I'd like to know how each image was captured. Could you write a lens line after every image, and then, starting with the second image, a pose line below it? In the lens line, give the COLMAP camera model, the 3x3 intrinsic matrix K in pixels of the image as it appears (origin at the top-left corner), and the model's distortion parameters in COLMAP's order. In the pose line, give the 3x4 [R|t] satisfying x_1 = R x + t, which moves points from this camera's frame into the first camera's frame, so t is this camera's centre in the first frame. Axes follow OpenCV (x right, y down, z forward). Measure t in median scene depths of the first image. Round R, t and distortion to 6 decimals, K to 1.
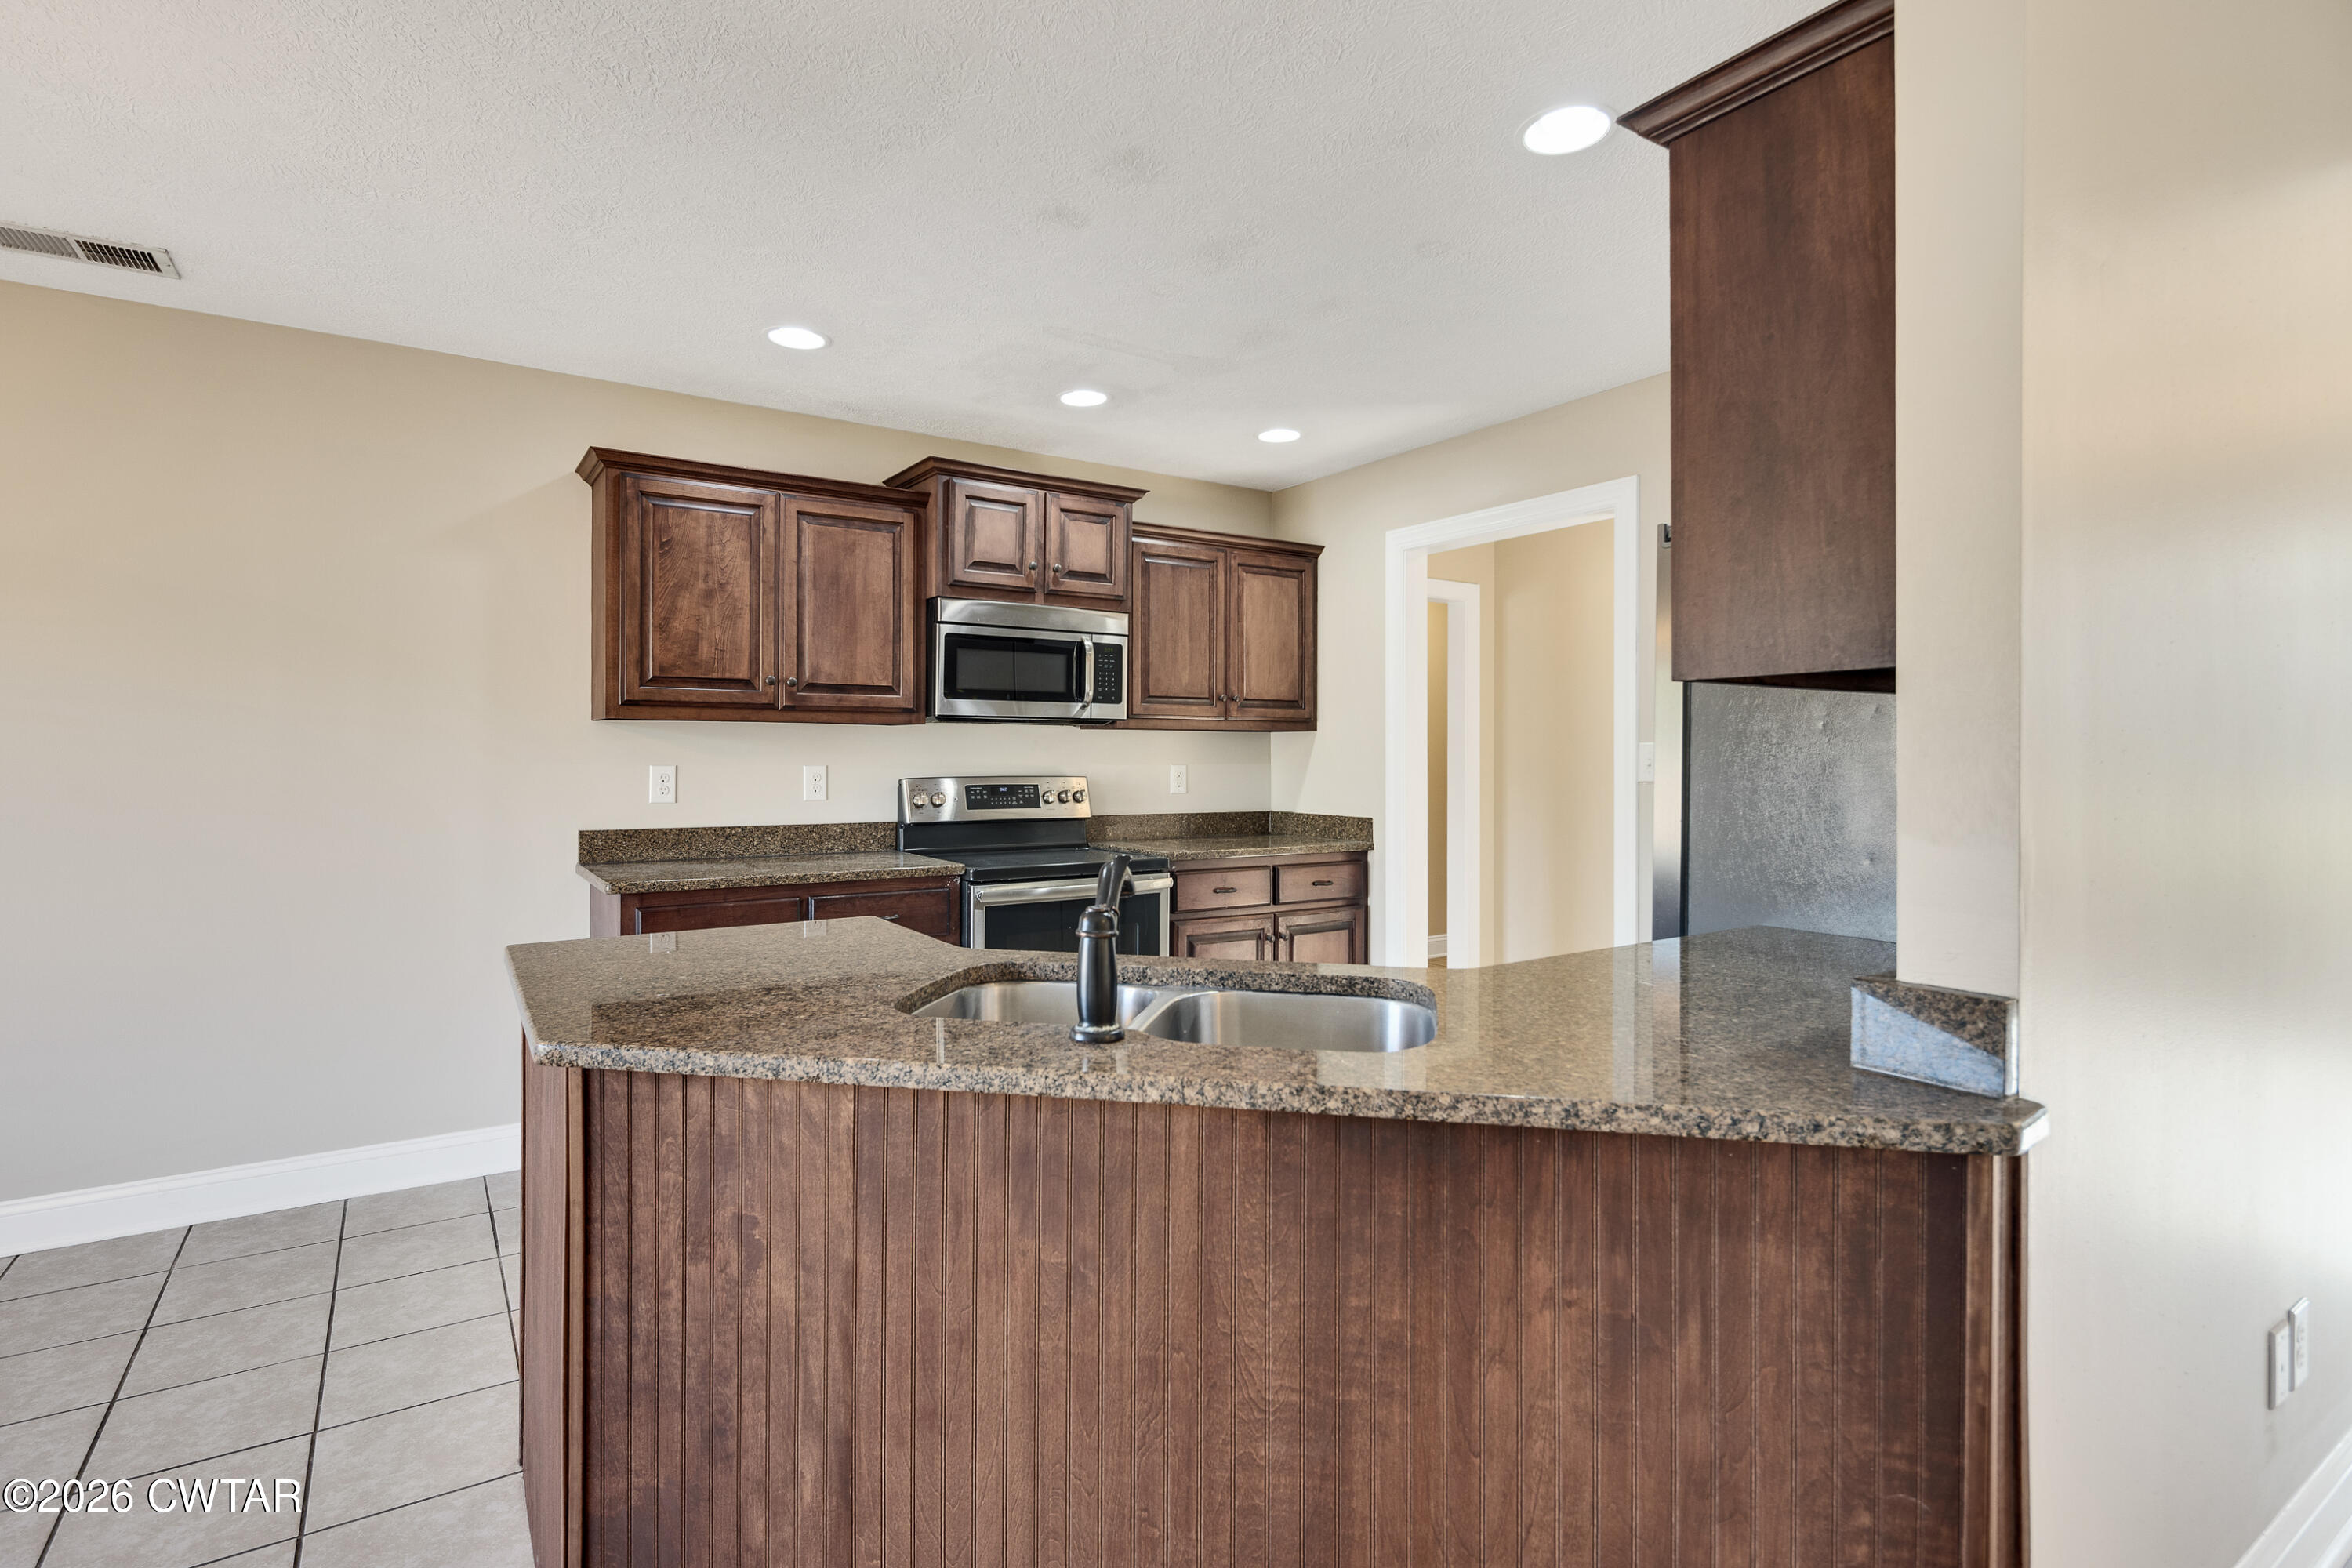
lens RADIAL K [[1144.8, 0, 1161.8], [0, 1144.8, 750.9], [0, 0, 1]] dist [-0.001939, -0.000999]
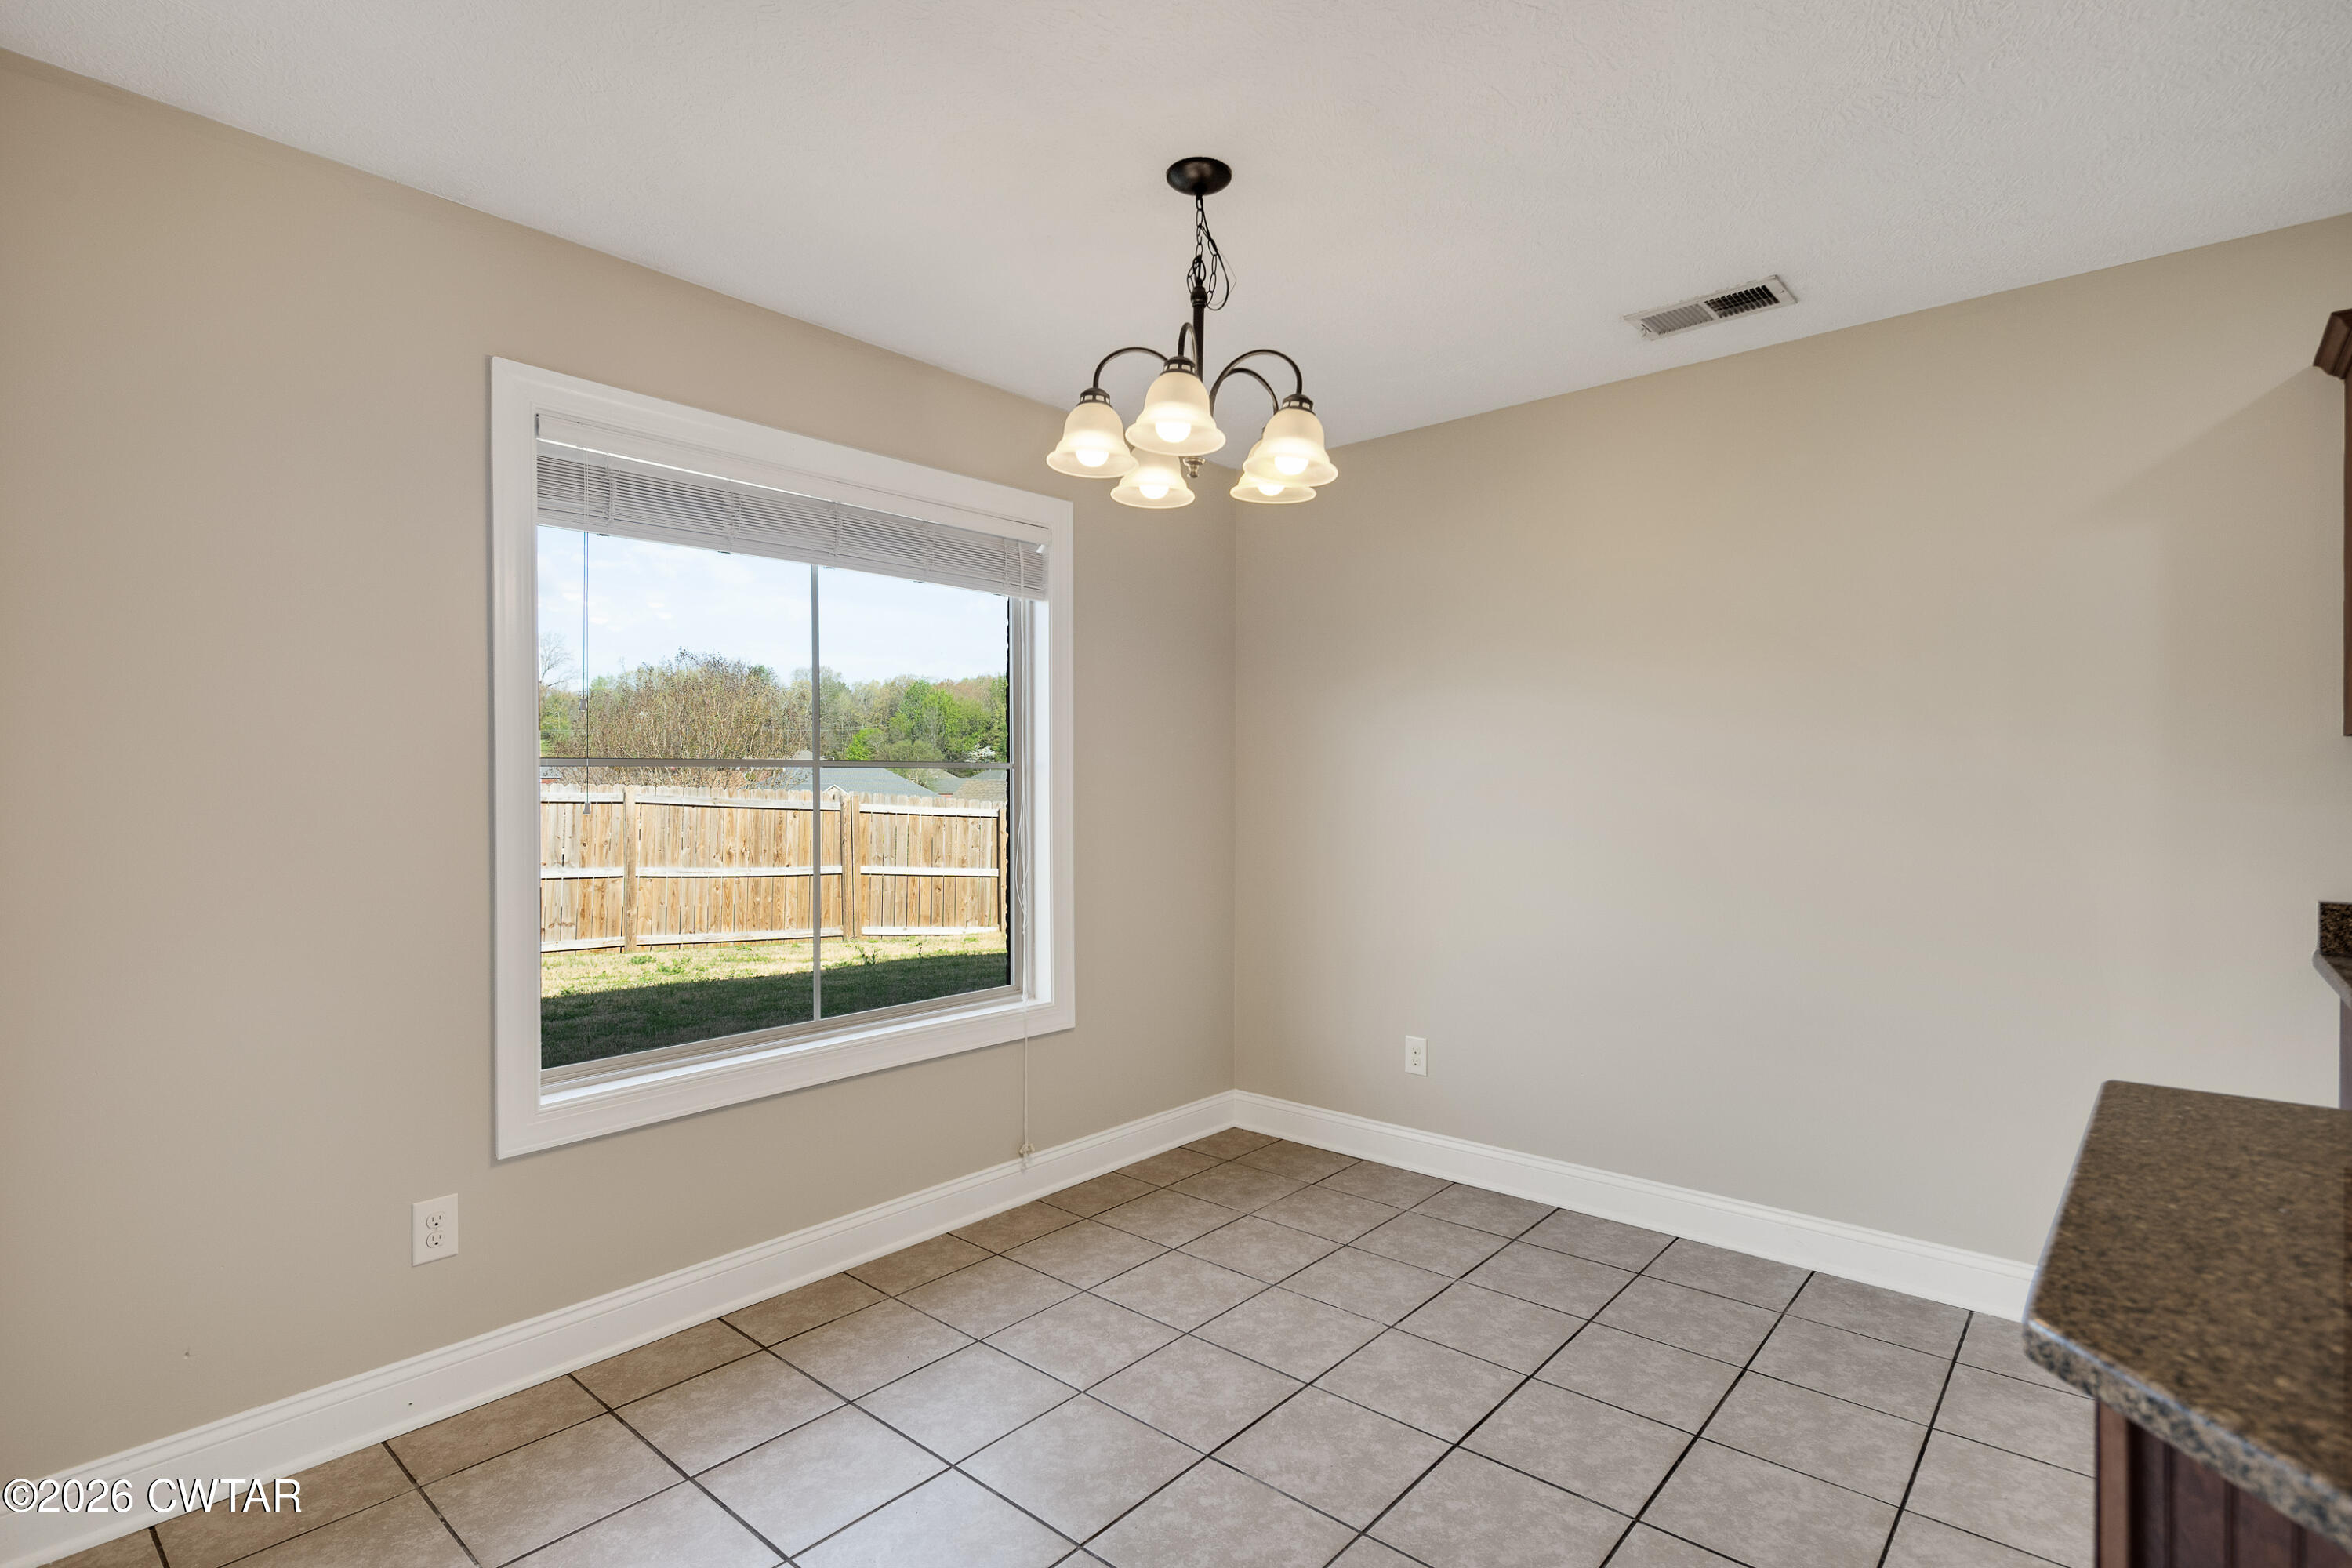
lens RADIAL K [[1131.3, 0, 1176.0], [0, 1131.3, 784.0], [0, 0, 1]] dist [-0.004201, -0.001304]
pose [[0.262608, -0.002457, -0.964900, -0.065478], [0.003509, 0.999993, -0.001592, 0.000152], [0.964896, -0.002968, 0.262614, 0.230326]]
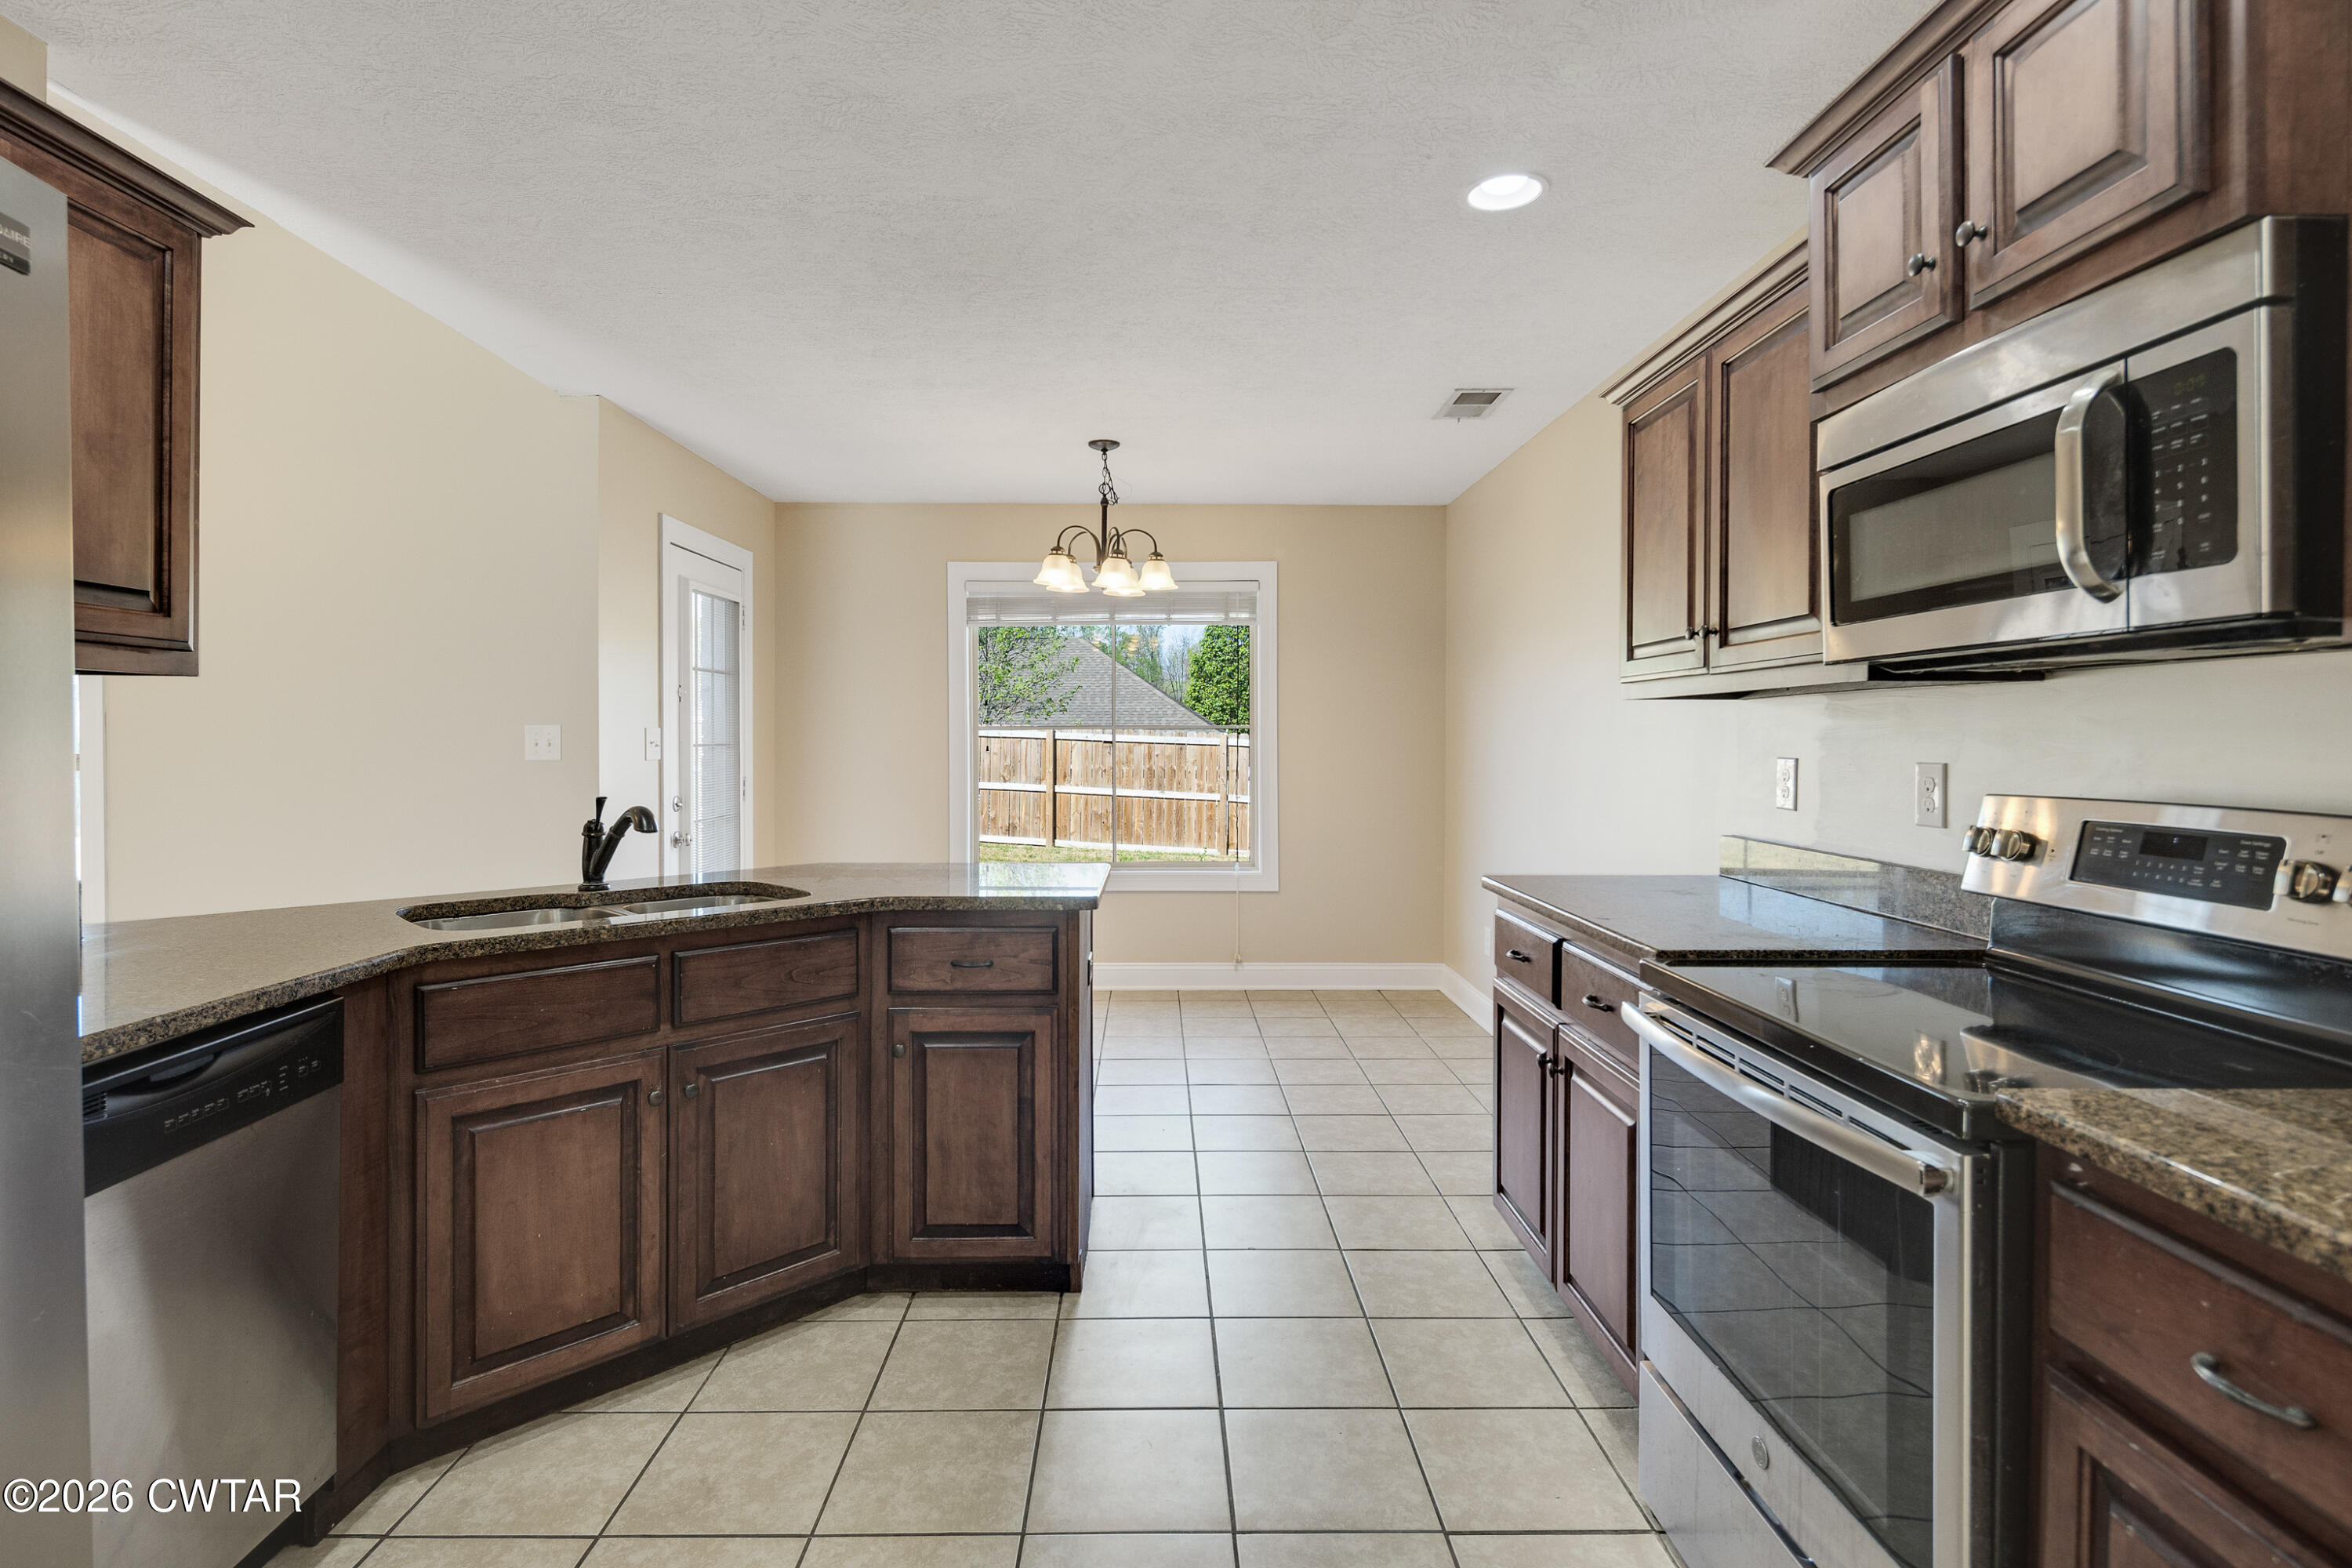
lens RADIAL K [[1144.8, 0, 1161.8], [0, 1144.8, 750.9], [0, 0, 1]] dist [-0.001939, -0.000999]
pose [[-0.548364, 0.005555, -0.836221, 0.507942], [-0.001079, 0.999972, 0.007350, 0.004400], [0.836239, 0.004933, -0.548343, 1.415537]]
